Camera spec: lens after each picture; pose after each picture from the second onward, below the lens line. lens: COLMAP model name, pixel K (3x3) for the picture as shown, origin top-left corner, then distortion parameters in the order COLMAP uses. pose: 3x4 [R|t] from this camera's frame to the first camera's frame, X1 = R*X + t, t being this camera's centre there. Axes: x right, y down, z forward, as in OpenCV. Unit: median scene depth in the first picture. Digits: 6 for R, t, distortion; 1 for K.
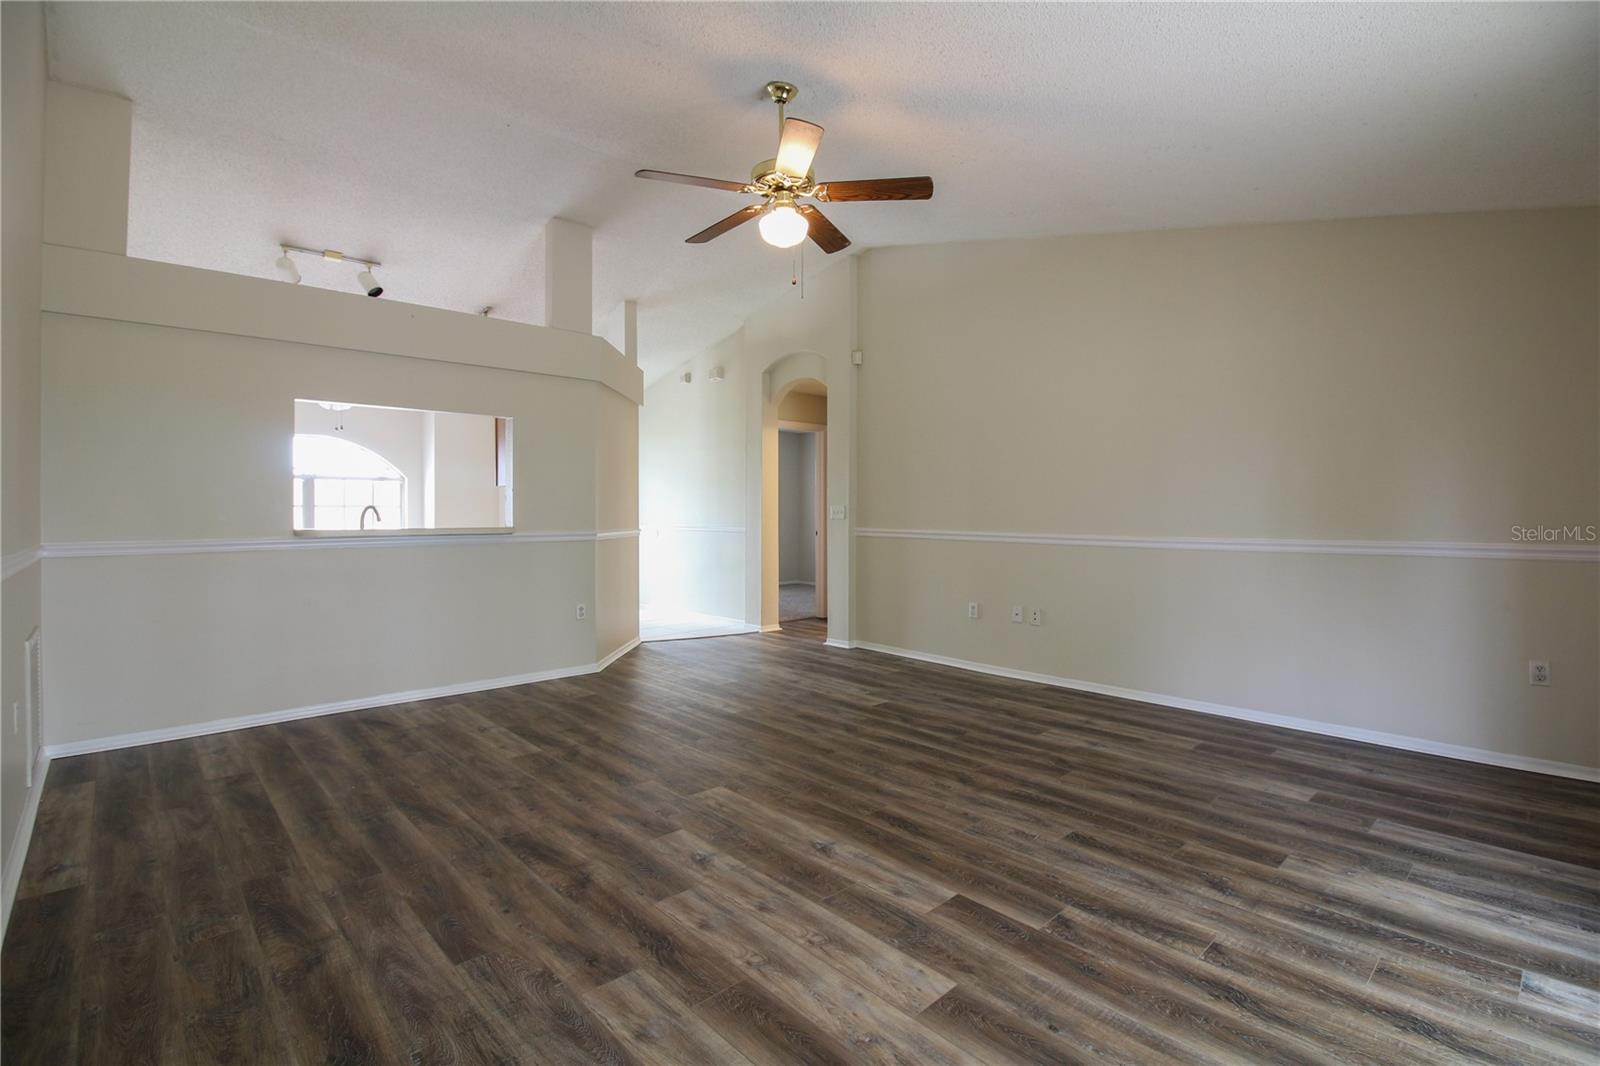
lens RADIAL K [[744.3, 0, 800.0], [0, 744.3, 533.0], [0, 0, 1]] dist [0.000156, -0.000013]
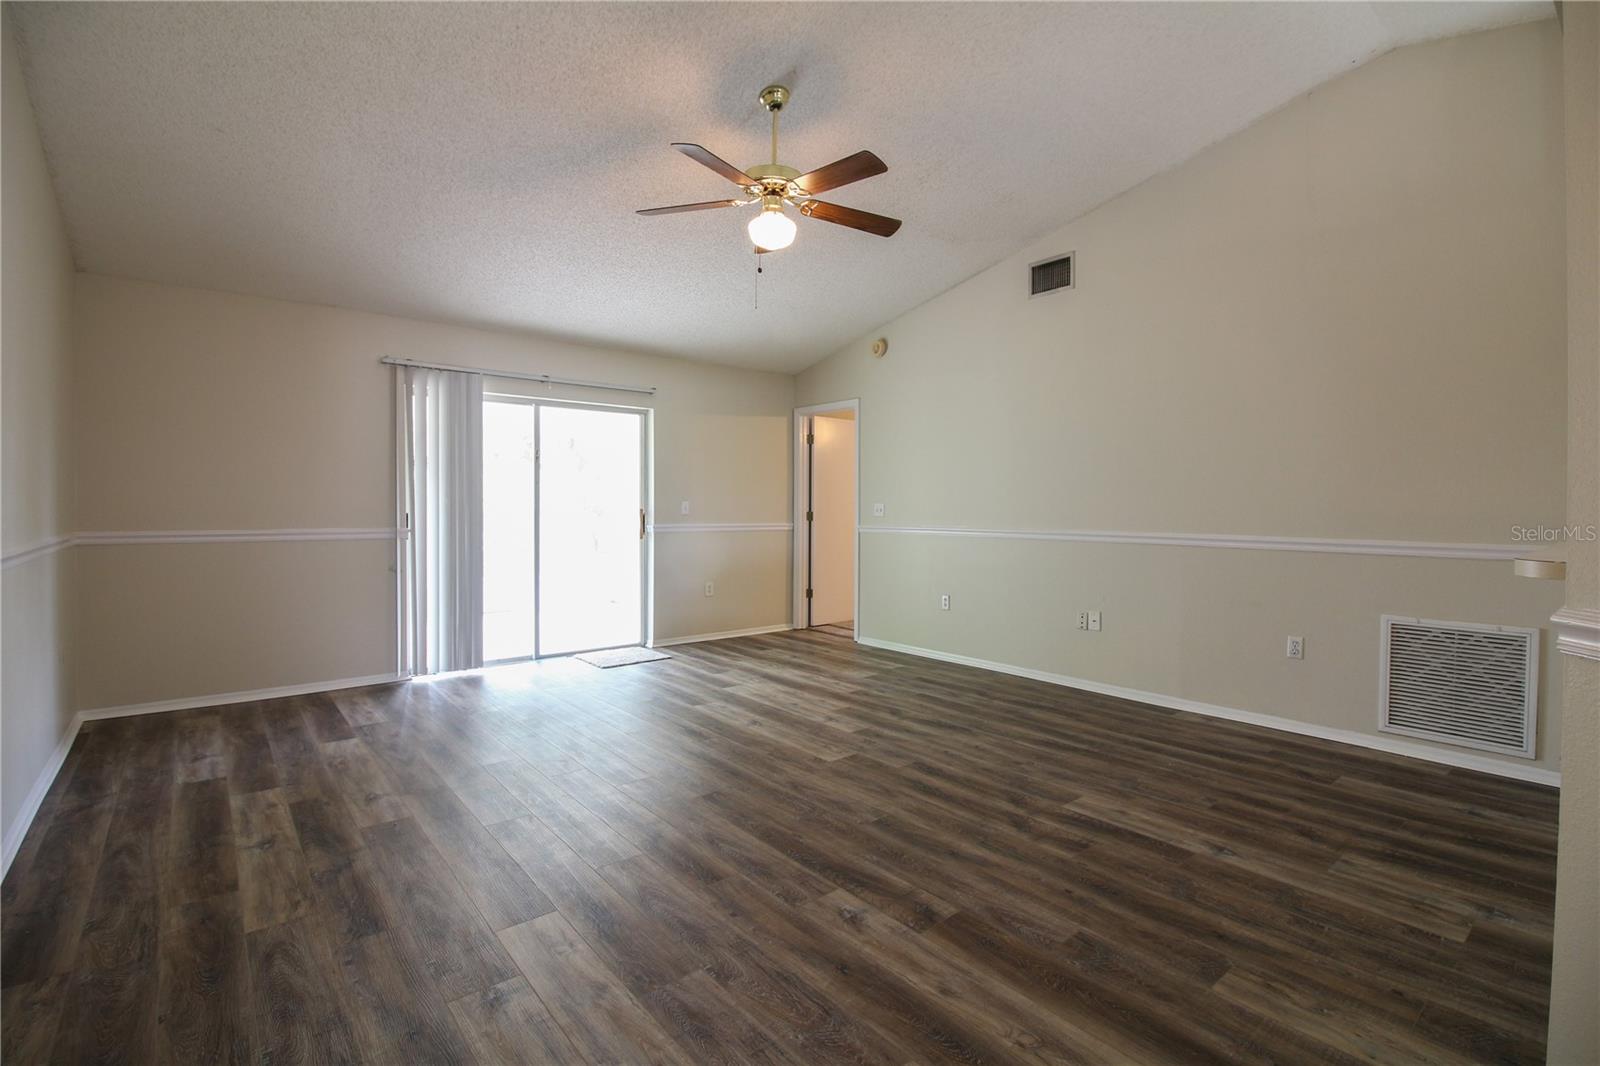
lens RADIAL K [[744.3, 0, 800.0], [0, 744.3, 533.0], [0, 0, 1]] dist [0.000156, -0.000013]
pose [[-0.998060, -0.005057, 0.062055, -0.134105], [-0.001206, 0.998079, 0.061938, -0.060758], [-0.062249, 0.061743, -0.996149, 2.145626]]
